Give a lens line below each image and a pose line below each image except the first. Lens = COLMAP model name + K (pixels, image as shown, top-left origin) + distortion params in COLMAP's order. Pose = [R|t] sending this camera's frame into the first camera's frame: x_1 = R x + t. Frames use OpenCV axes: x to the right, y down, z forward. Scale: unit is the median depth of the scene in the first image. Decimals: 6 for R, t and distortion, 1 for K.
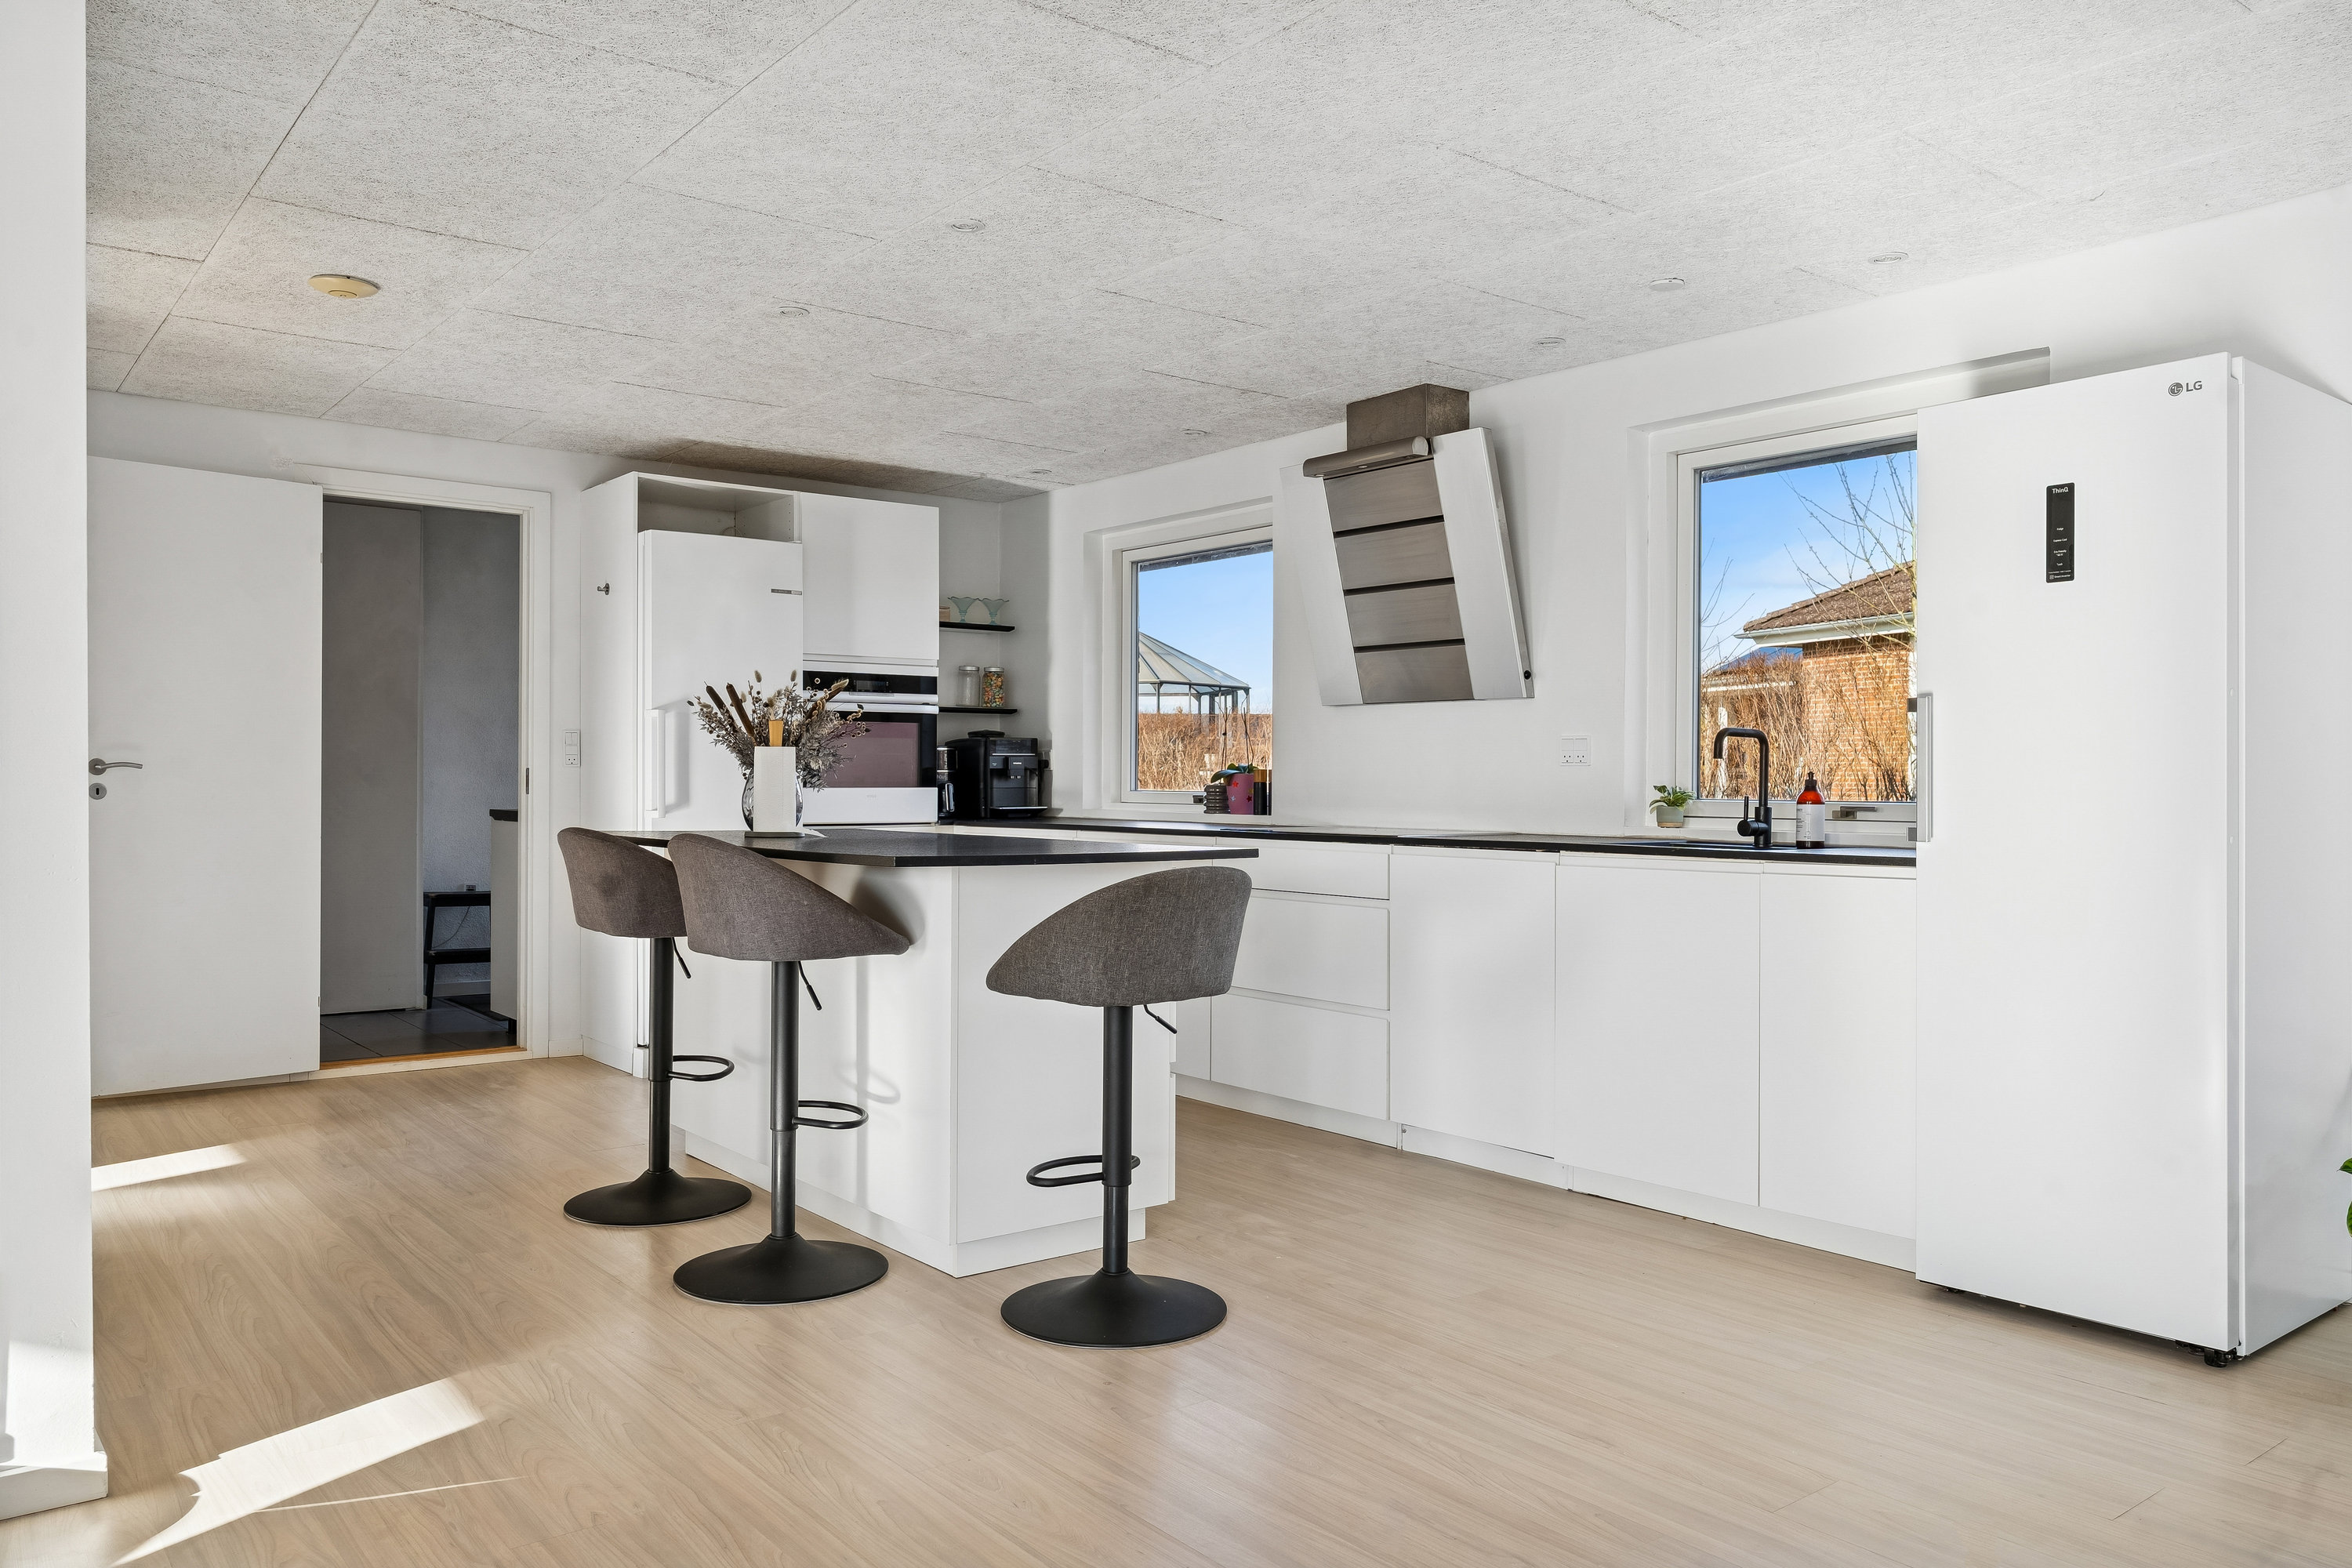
lens RADIAL K [[1661.5, 0, 1193.1], [0, 1661.5, 774.5], [0, 0, 1]] dist [-0.000121, 0.002248]
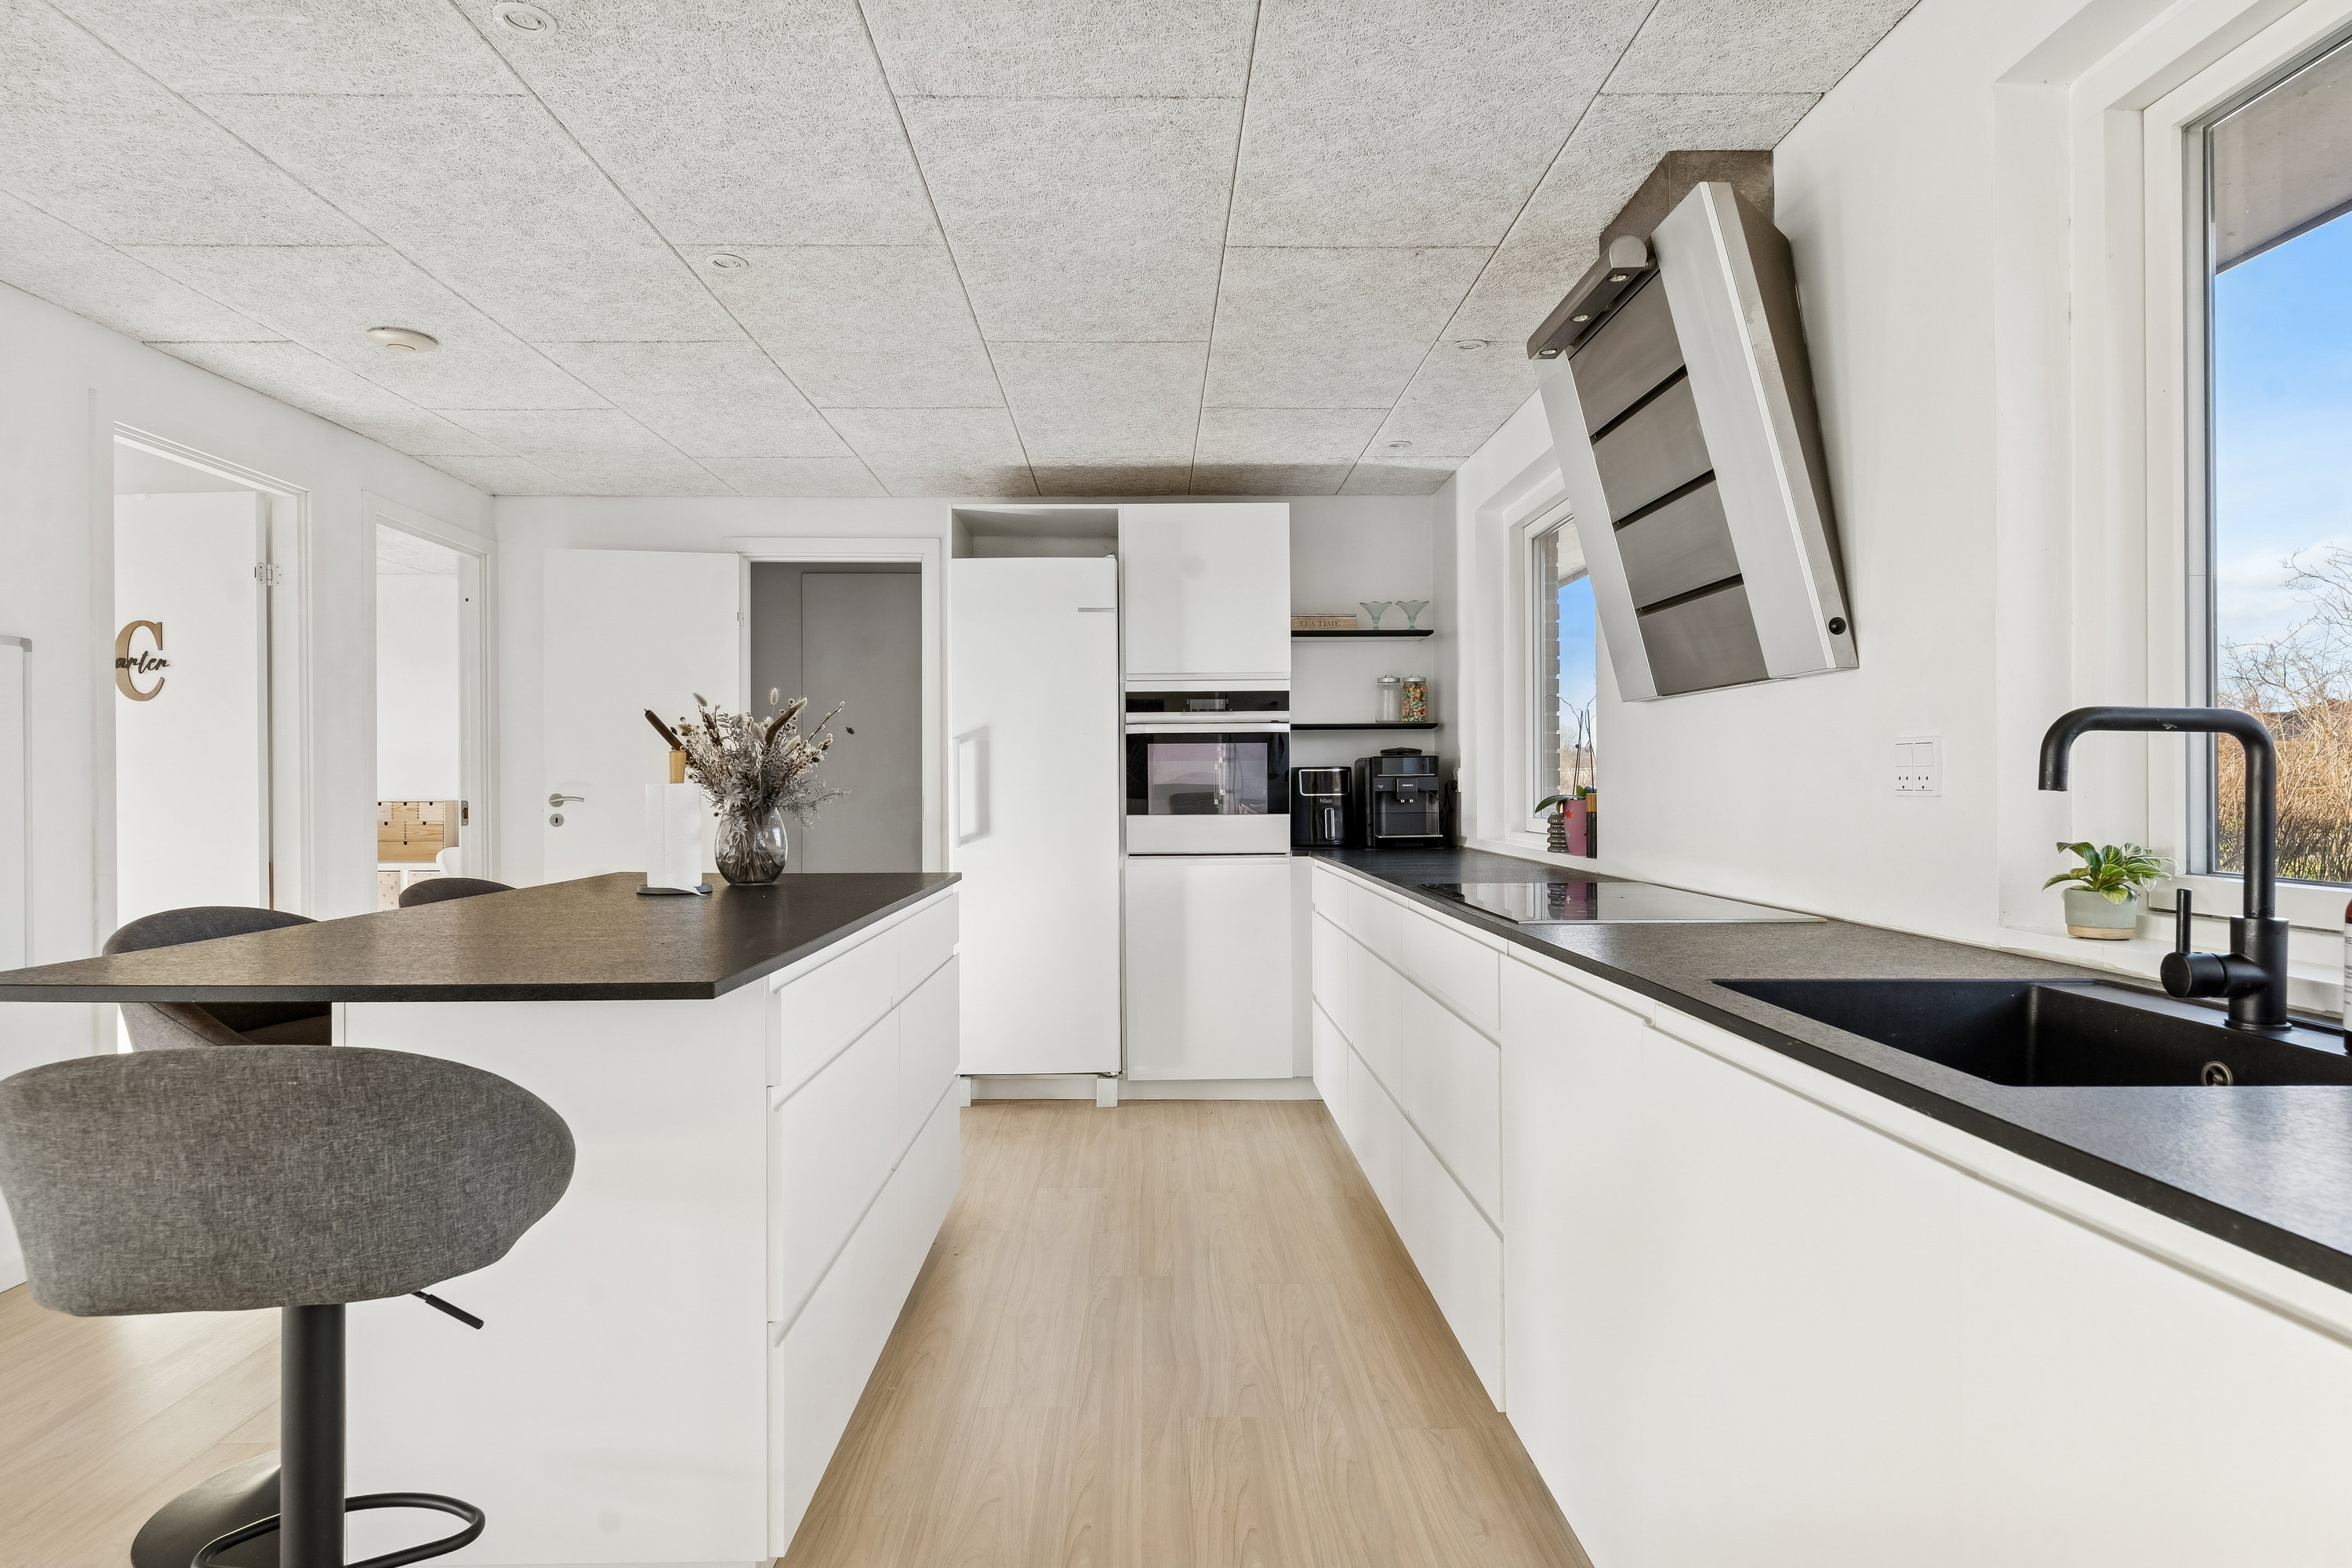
lens RADIAL K [[1270.4, 0, 1174.5], [0, 1270.4, 759.5], [0, 0, 1]] dist [-0.000825, 0.000177]
pose [[0.792149, -0.021034, -0.609965, 0.216897], [0.010981, 0.999735, -0.020214, -0.008485], [0.610229, 0.009315, 0.792170, 0.422288]]
